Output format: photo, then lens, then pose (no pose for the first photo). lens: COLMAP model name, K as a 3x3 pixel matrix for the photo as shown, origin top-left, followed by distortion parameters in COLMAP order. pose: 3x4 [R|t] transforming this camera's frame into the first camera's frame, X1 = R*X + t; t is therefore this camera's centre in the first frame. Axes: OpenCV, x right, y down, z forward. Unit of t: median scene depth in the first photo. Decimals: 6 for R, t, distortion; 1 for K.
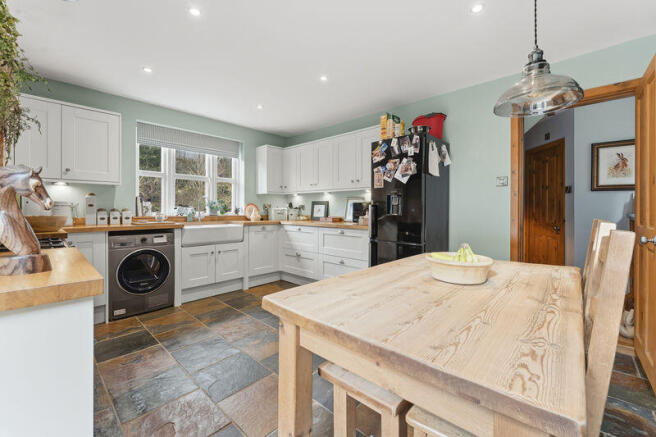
lens RADIAL K [[271.6, 0, 328.3], [0, 271.6, 210.6], [0, 0, 1]] dist [-0.000648, -0.000096]
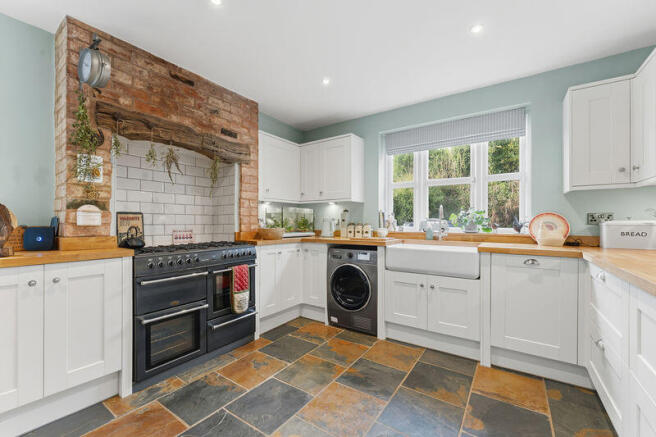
lens RADIAL K [[271.6, 0, 329.0], [0, 271.6, 221.9], [0, 0, 1]] dist [-0.000235, -0.000042]
pose [[0.143804, -0.003831, -0.989599, 0.258980], [-0.003123, 0.999986, -0.004325, -0.006368], [0.989601, 0.003712, 0.143790, 0.726882]]
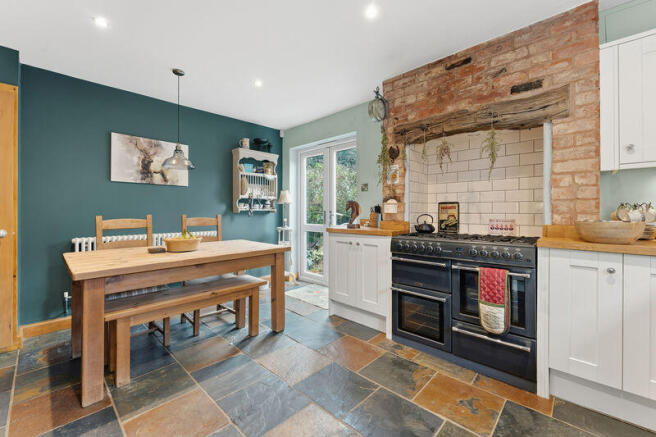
lens RADIAL K [[271.6, 0, 328.3], [0, 271.6, 210.6], [0, 0, 1]] dist [-0.000648, -0.000096]
pose [[-0.999943, -0.001550, 0.010590, -0.206994], [-0.001552, 0.999999, -0.000200, -0.007171], [-0.010590, -0.000216, -0.999944, 1.172952]]
